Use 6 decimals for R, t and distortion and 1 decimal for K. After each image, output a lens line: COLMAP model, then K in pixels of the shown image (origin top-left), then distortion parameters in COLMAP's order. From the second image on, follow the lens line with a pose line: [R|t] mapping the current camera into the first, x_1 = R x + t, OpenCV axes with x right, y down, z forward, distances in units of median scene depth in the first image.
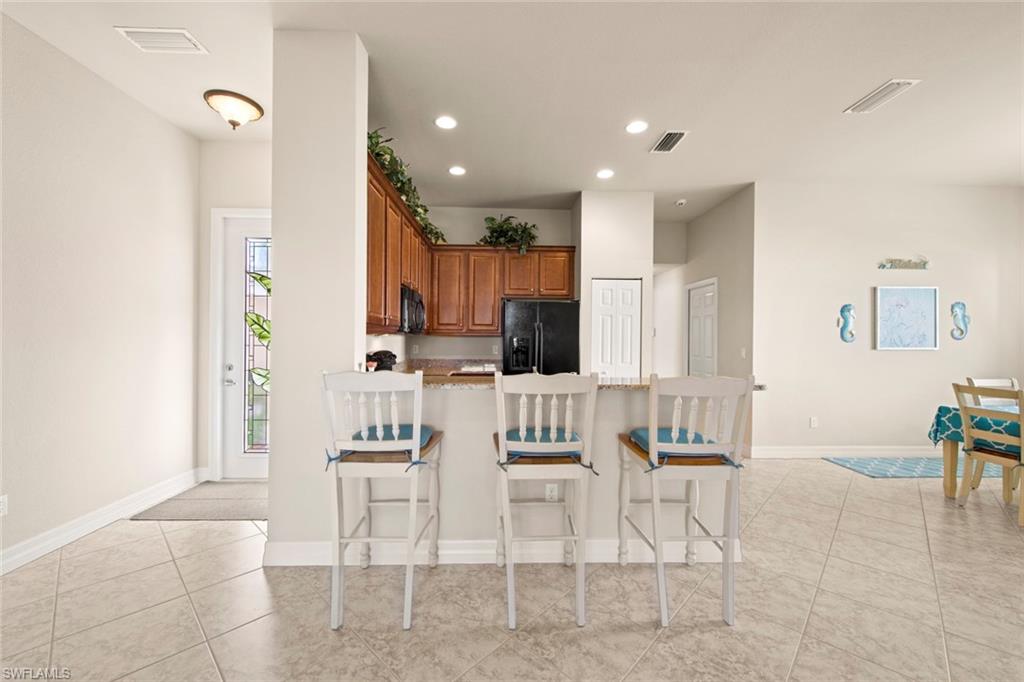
lens RADIAL K [[400.4, 0, 514.1], [0, 400.4, 338.3], [0, 0, 1]] dist [0.006330, -0.003352]
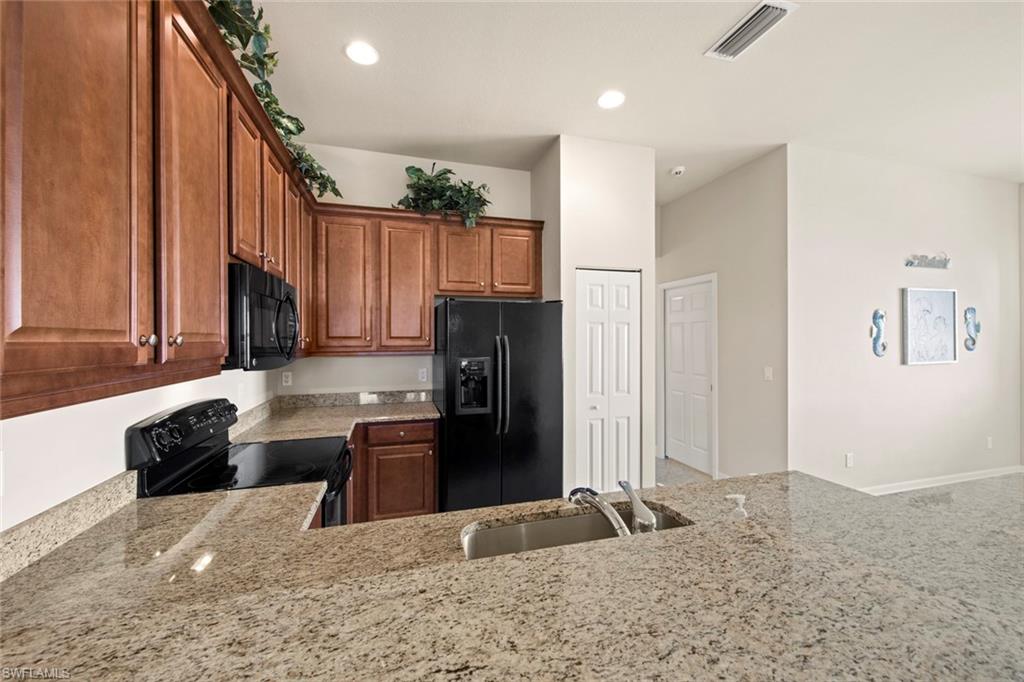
lens RADIAL K [[400.4, 0, 516.2], [0, 400.4, 339.9], [0, 0, 1]] dist [0.006330, -0.003352]
pose [[0.968584, -0.012135, 0.248390, -0.074836], [0.012145, 0.999925, 0.001494, -0.033239], [-0.248390, 0.001570, 0.968659, 0.400380]]
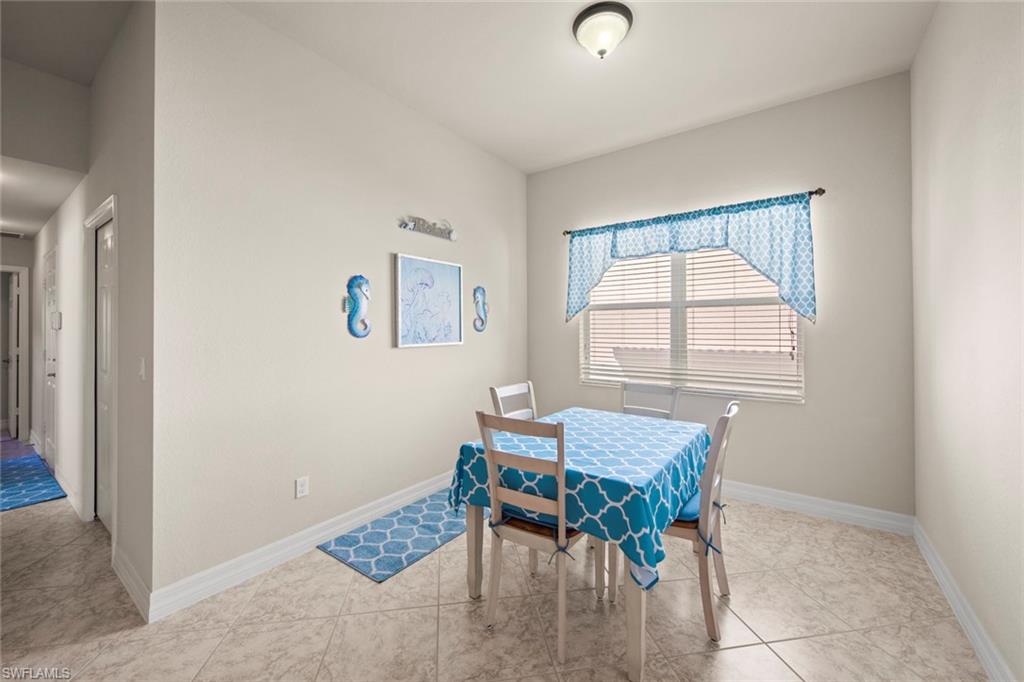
lens RADIAL K [[400.4, 0, 507.2], [0, 400.4, 330.0], [0, 0, 1]] dist [0.006330, -0.003352]
pose [[0.613424, -0.007139, 0.789721, 0.486734], [0.010128, 0.999948, 0.001173, -0.000059], [-0.789689, 0.007279, 0.613465, 0.446393]]
